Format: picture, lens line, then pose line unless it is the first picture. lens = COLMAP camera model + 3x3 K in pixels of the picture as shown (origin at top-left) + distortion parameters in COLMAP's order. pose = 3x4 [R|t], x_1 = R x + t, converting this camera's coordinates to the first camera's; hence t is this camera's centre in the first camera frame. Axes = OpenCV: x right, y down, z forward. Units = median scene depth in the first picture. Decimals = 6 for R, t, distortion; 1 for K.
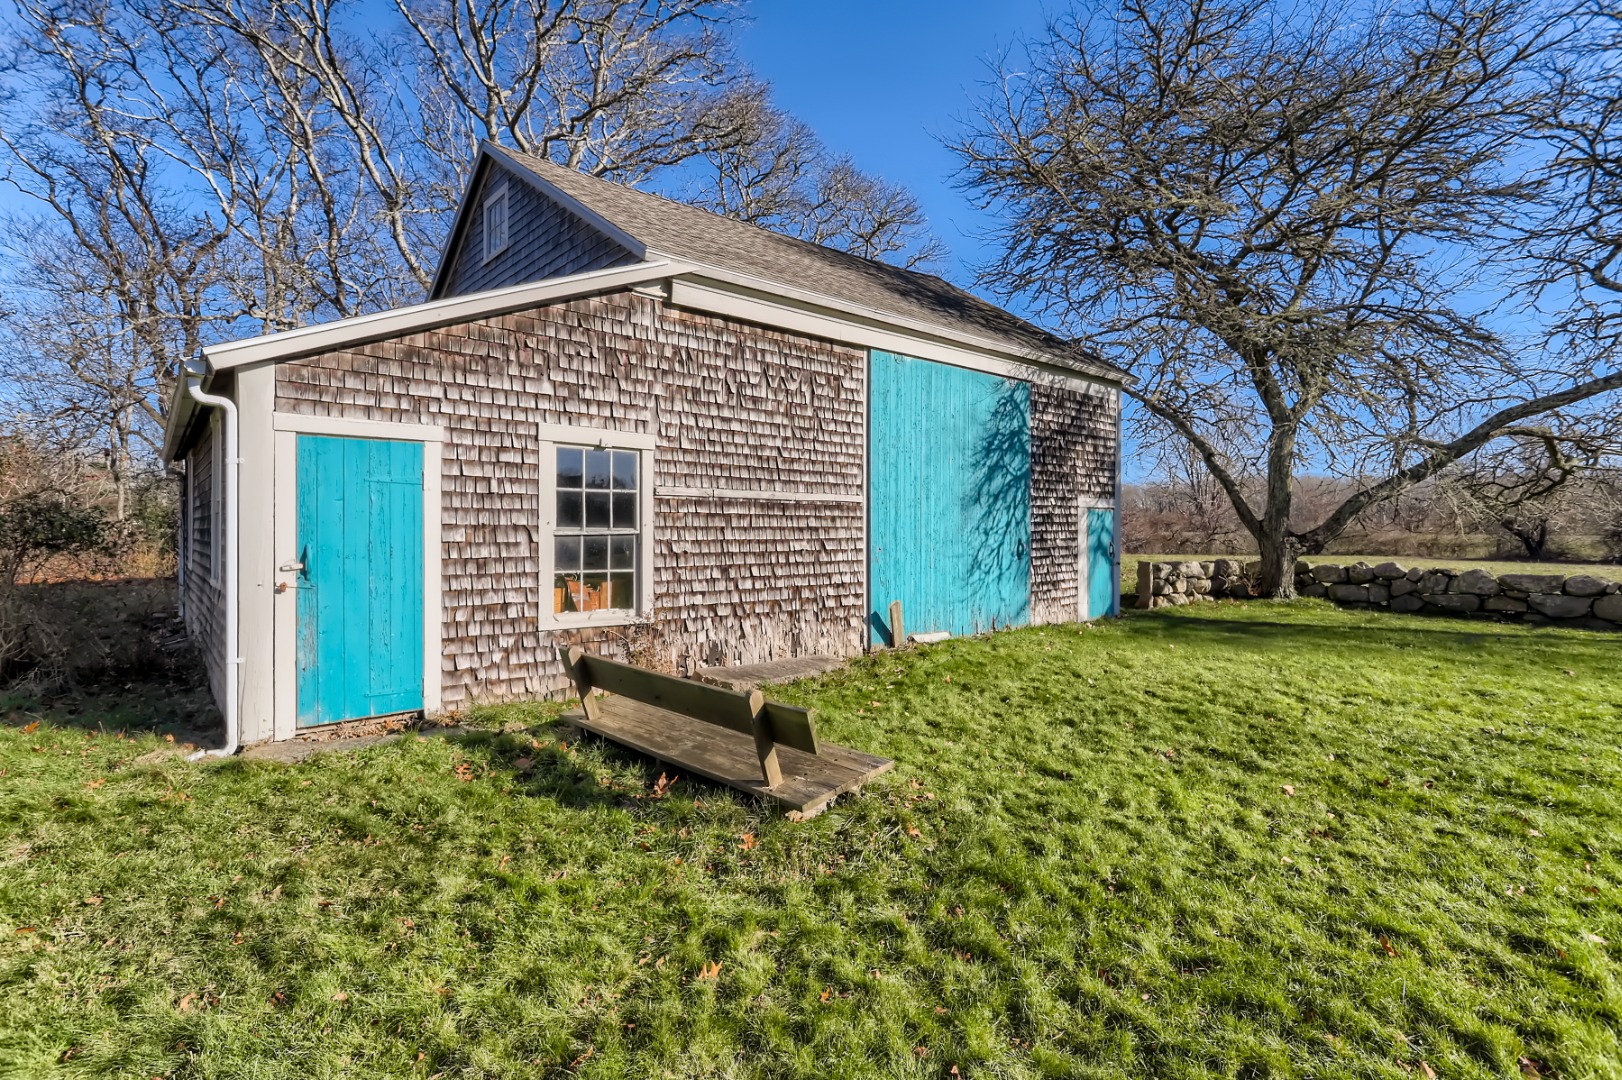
lens RADIAL K [[816.1, 0, 813.8], [0, 816.1, 545.6], [0, 0, 1]] dist [0.016176, 0.001675]
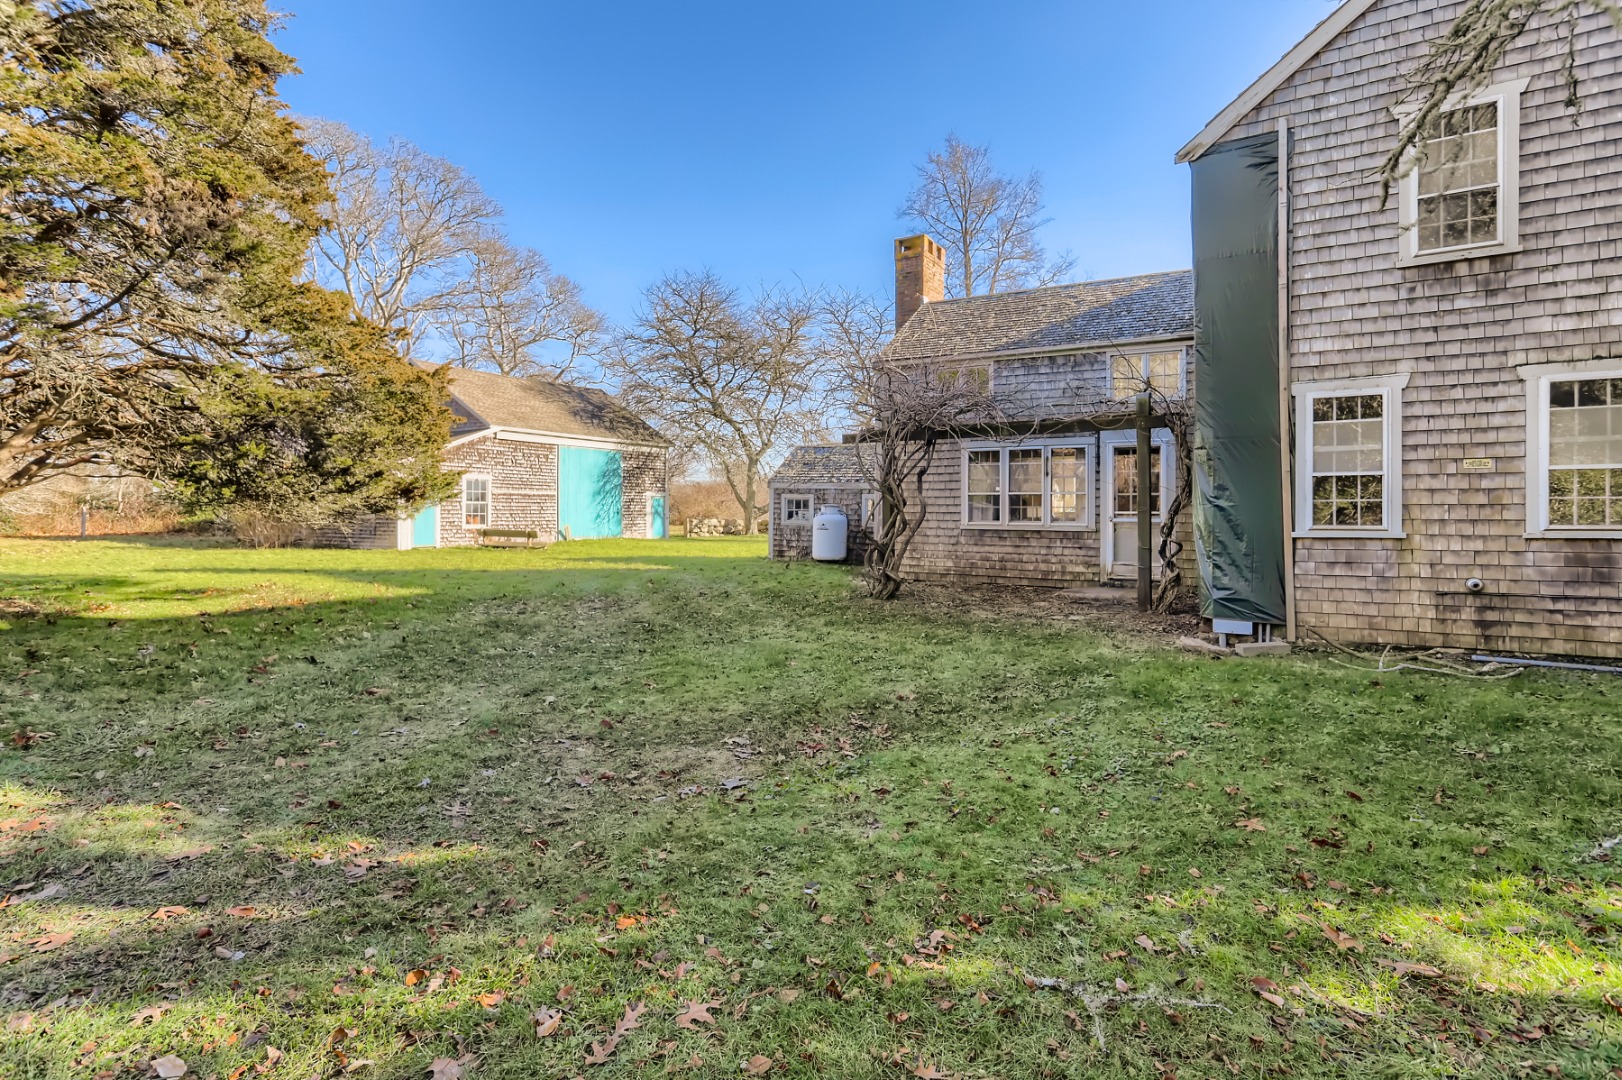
lens RADIAL K [[816.1, 0, 806.2], [0, 816.1, 528.3], [0, 0, 1]] dist [0.016176, 0.001675]
pose [[0.952974, 0.004993, 0.303010, 0.022712], [-0.008238, 0.999922, 0.009429, 0.033471], [-0.302939, -0.011482, 0.952941, -1.957366]]
